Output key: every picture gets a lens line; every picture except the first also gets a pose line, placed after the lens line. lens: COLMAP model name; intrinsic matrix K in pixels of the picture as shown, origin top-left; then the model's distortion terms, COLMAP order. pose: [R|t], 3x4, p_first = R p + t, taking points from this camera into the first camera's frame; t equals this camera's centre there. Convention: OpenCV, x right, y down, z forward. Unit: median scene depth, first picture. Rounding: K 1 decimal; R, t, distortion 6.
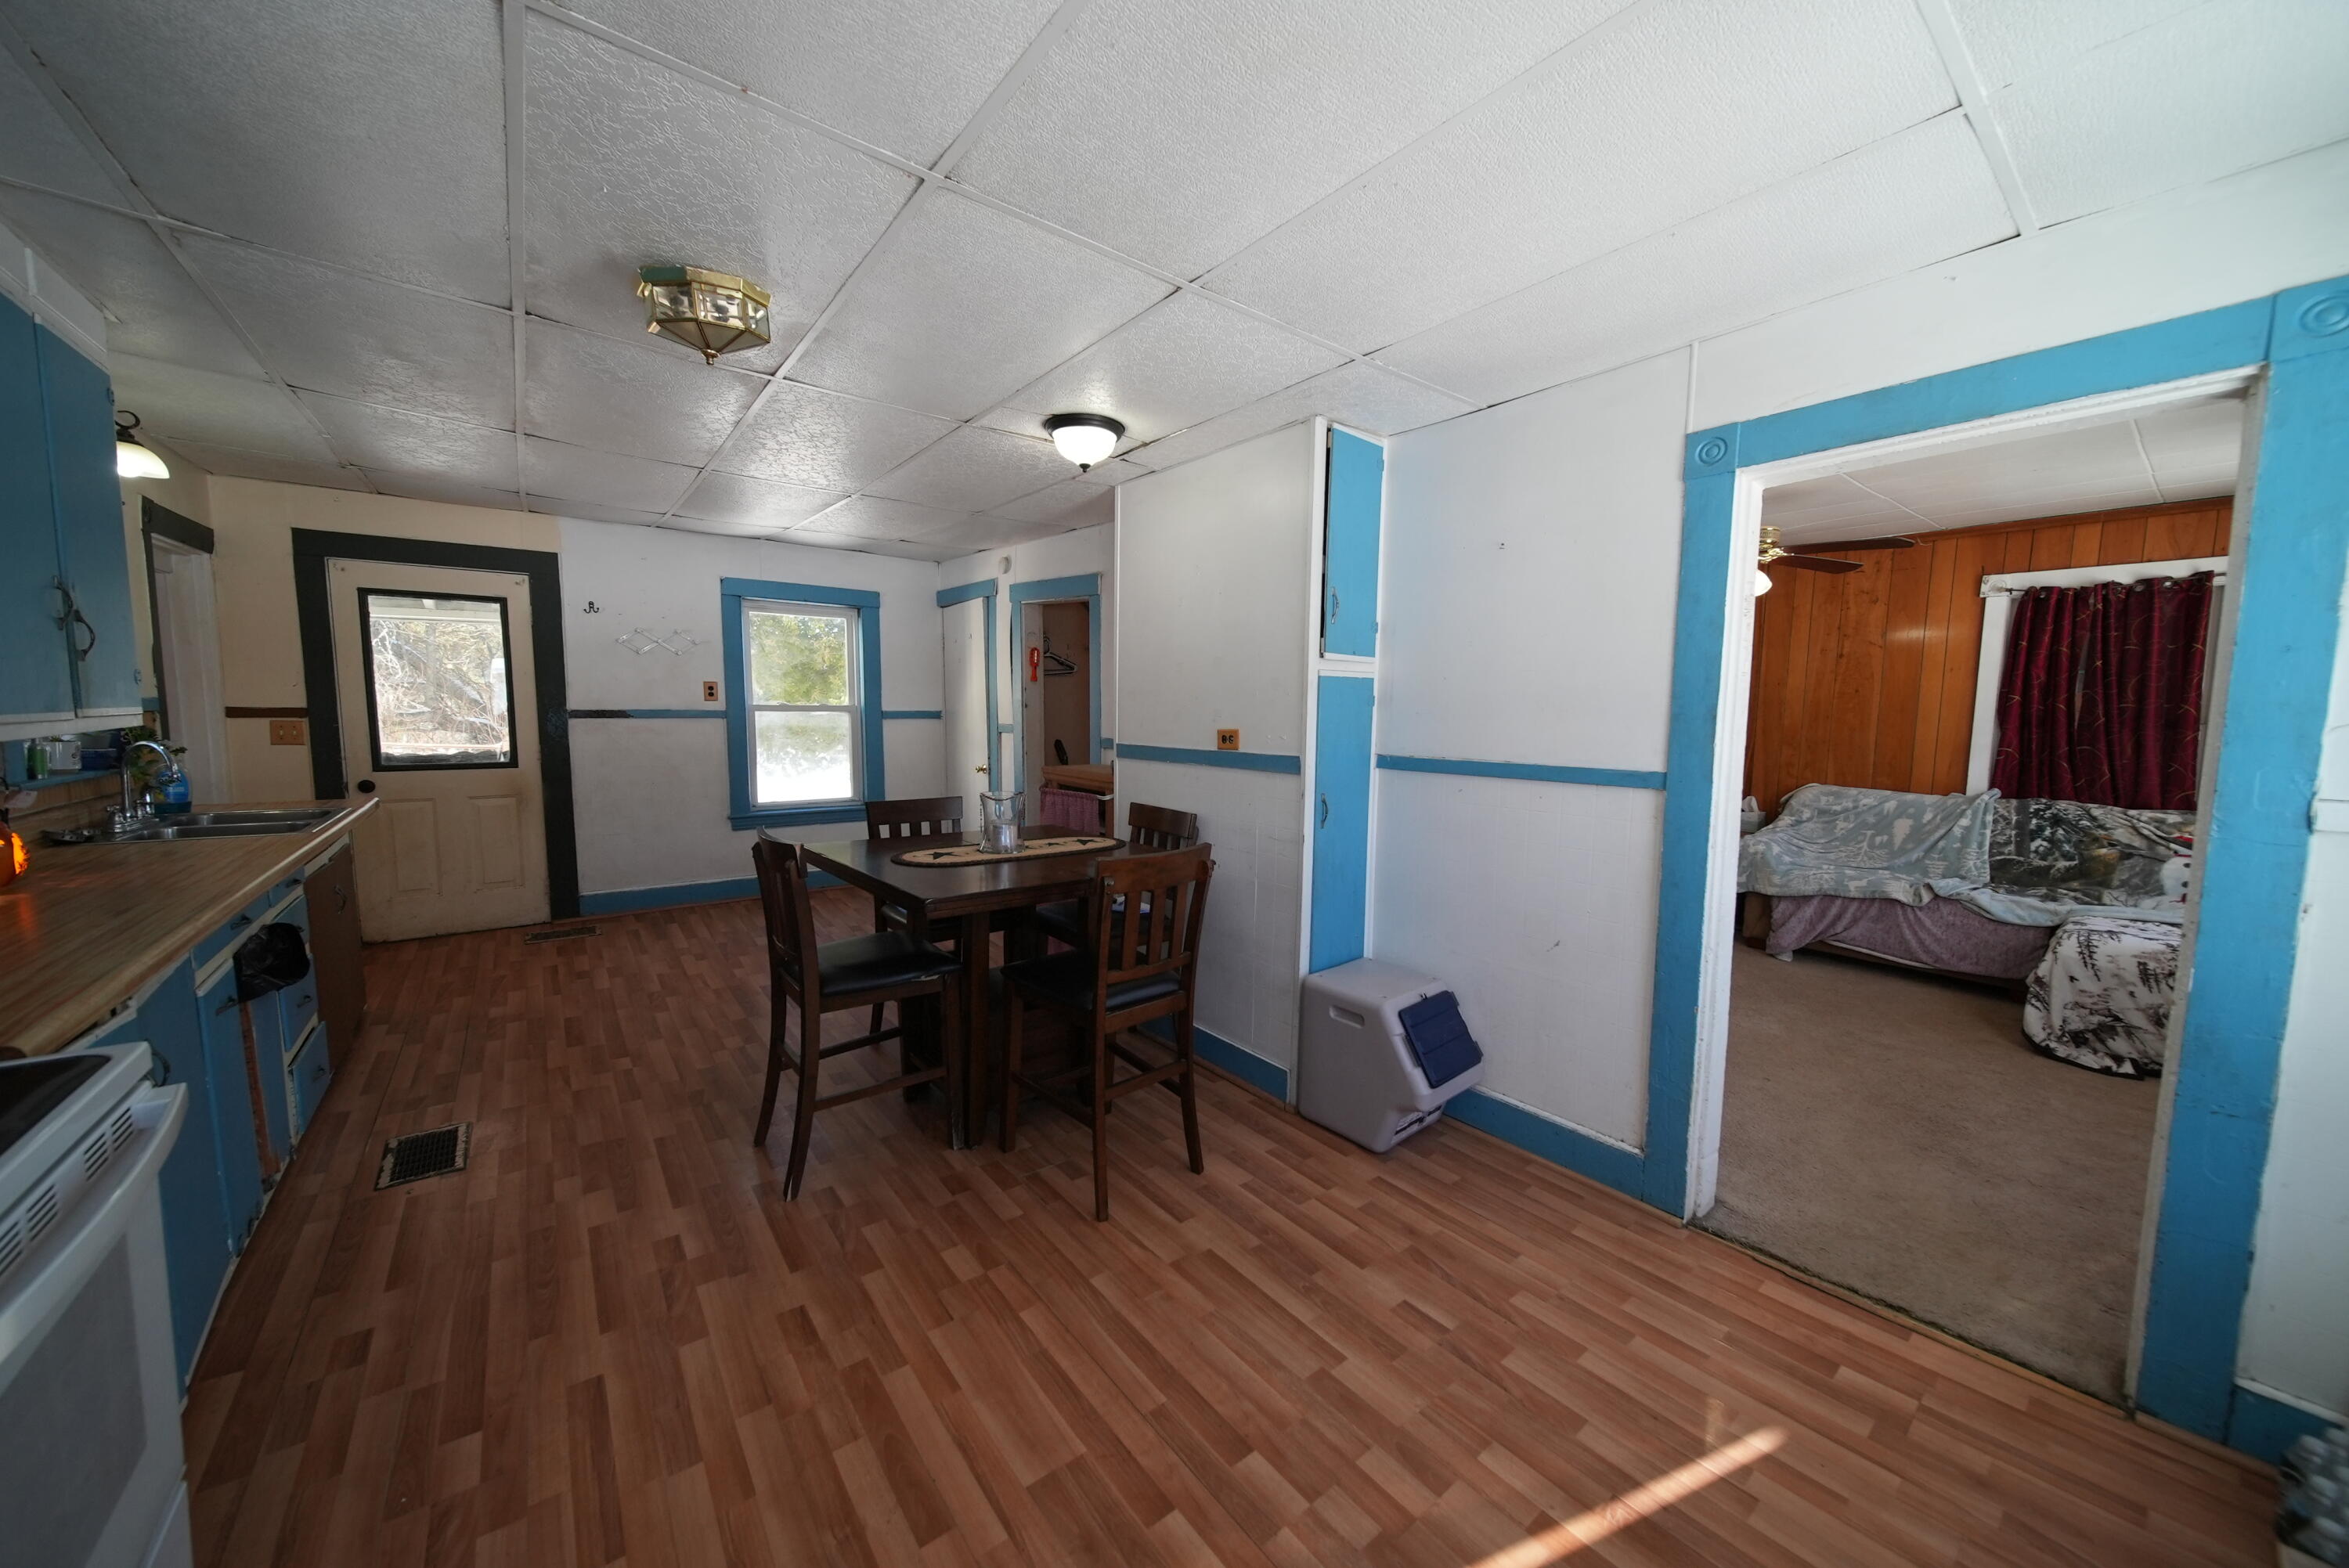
lens RADIAL K [[821.1, 0, 1170.9], [0, 821.1, 789.8], [0, 0, 1]] dist [0.001452, -0.002193]
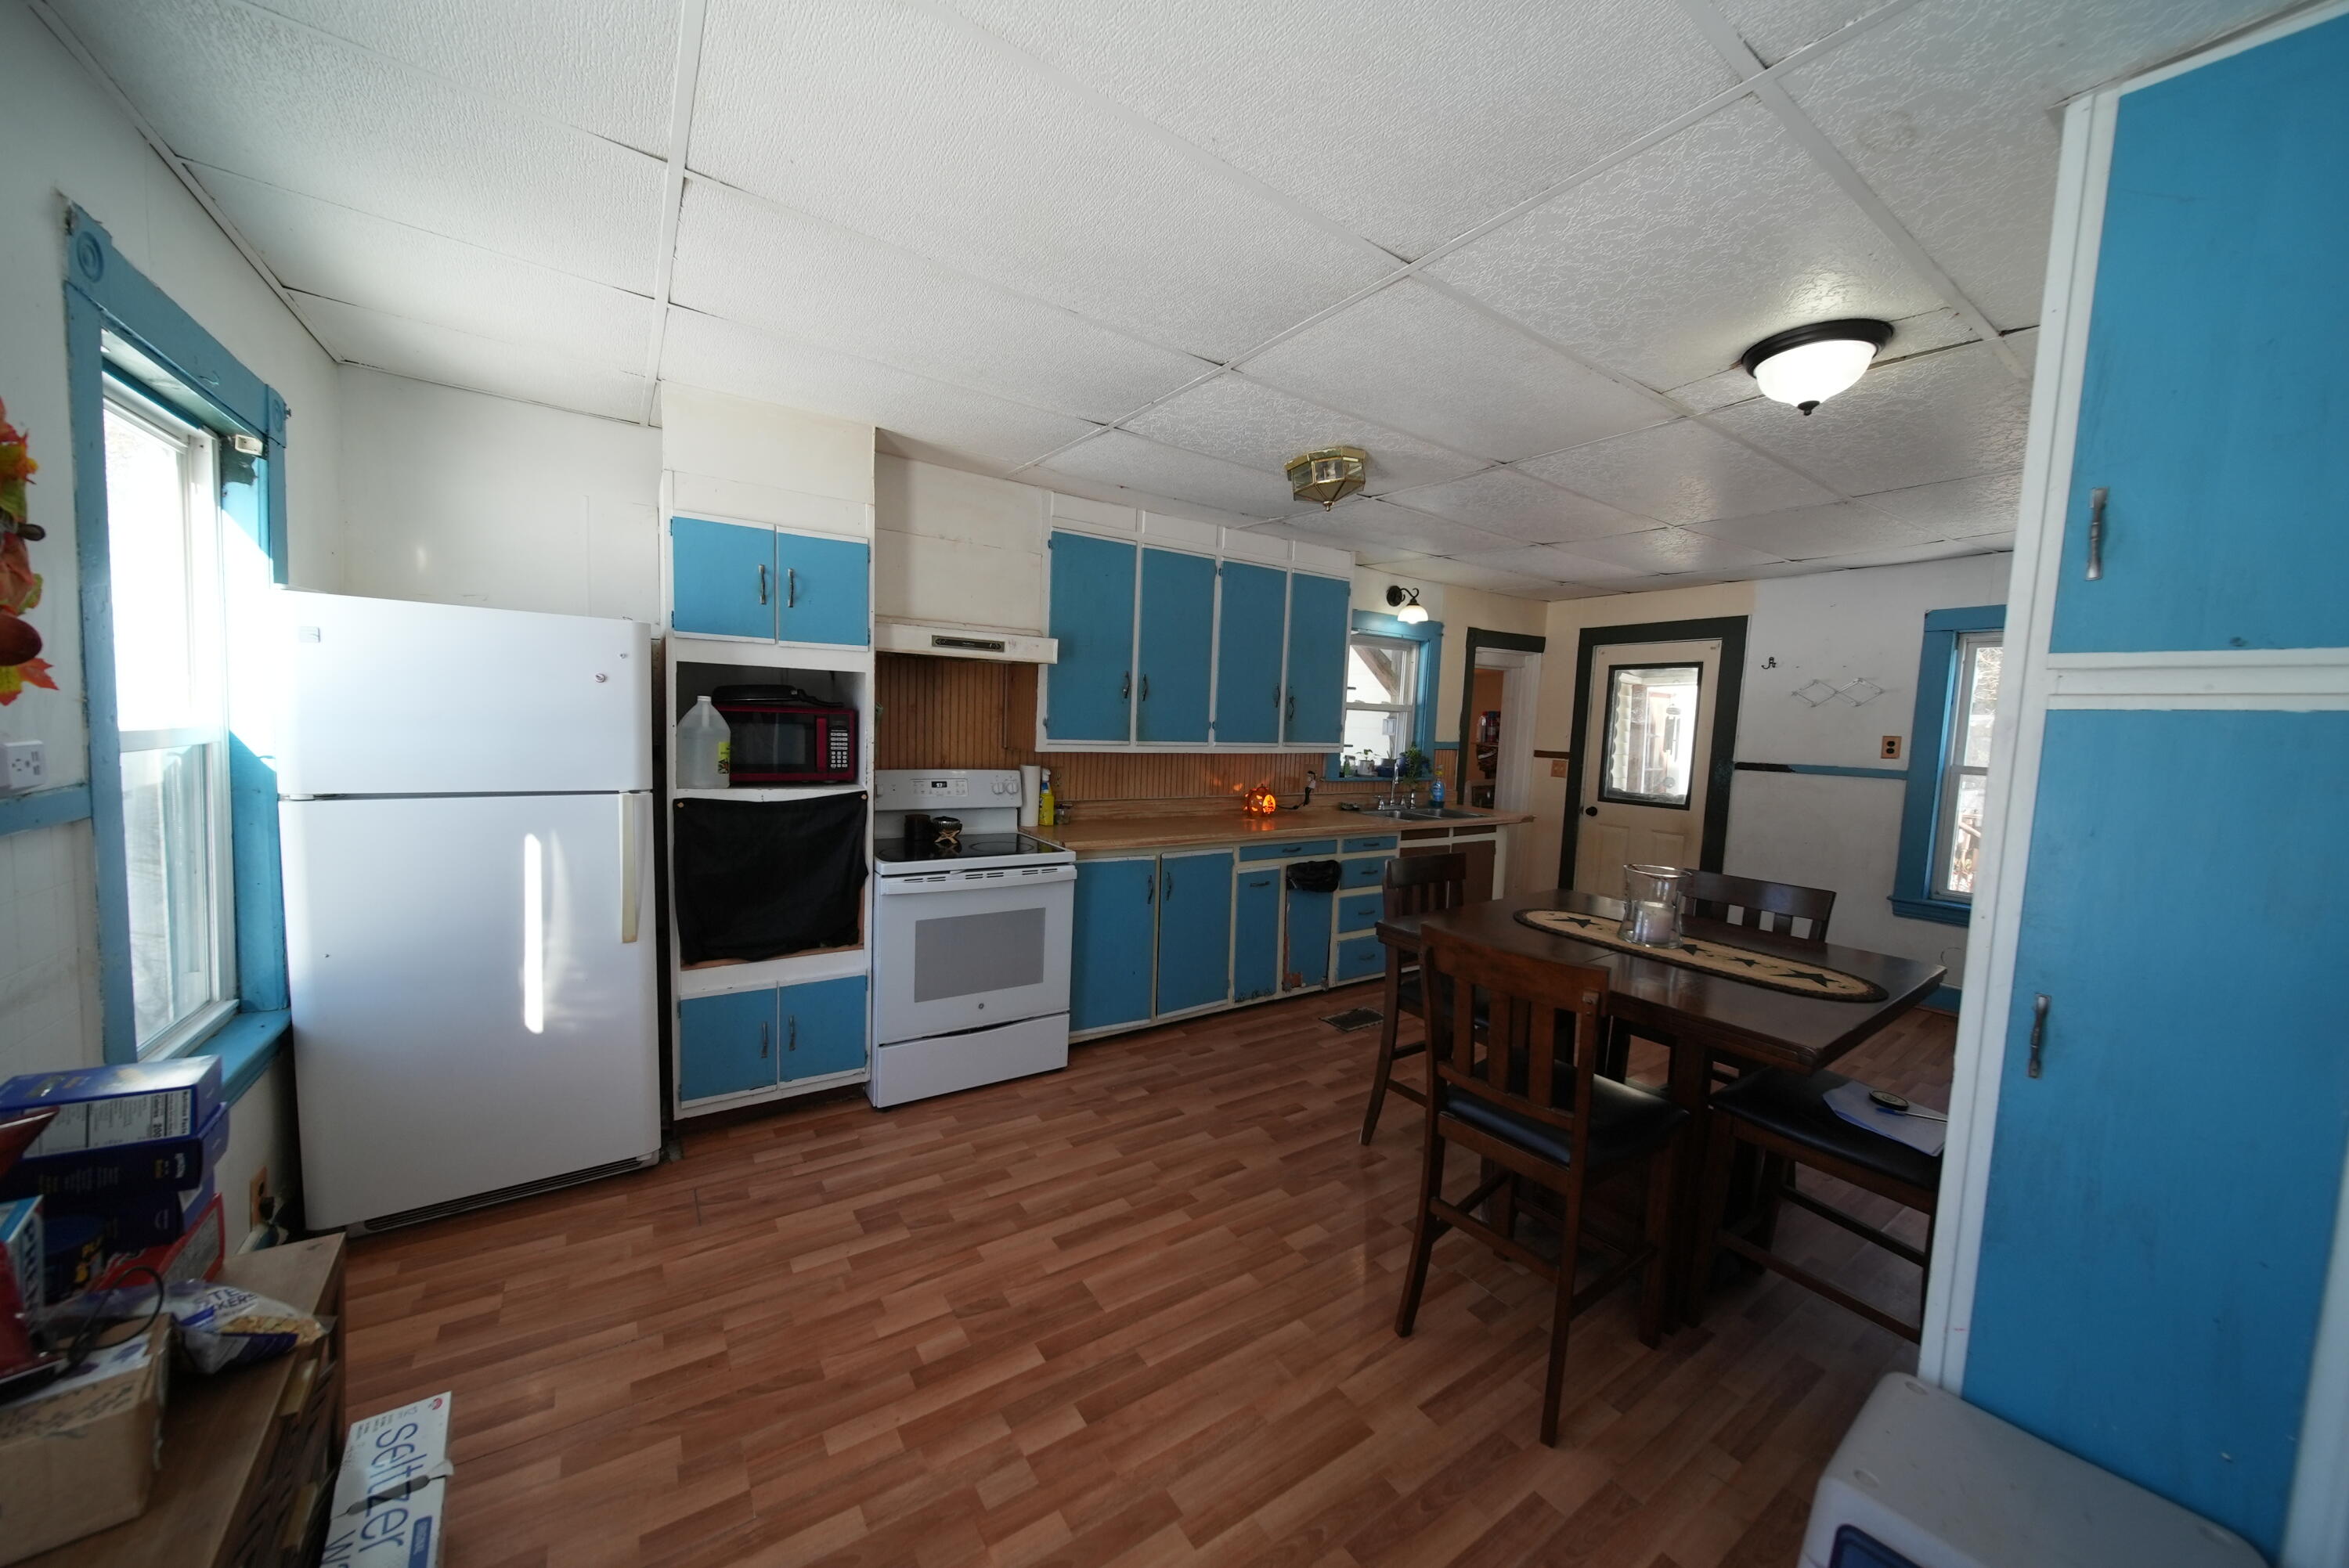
lens RADIAL K [[821.1, 0, 1170.9], [0, 821.1, 789.8], [0, 0, 1]] dist [0.001452, -0.002193]
pose [[-0.067272, 0.066613, -0.995509, 0.741198], [-0.139846, 0.987290, 0.075513, -0.079747], [0.987885, 0.144298, -0.057101, 0.696245]]
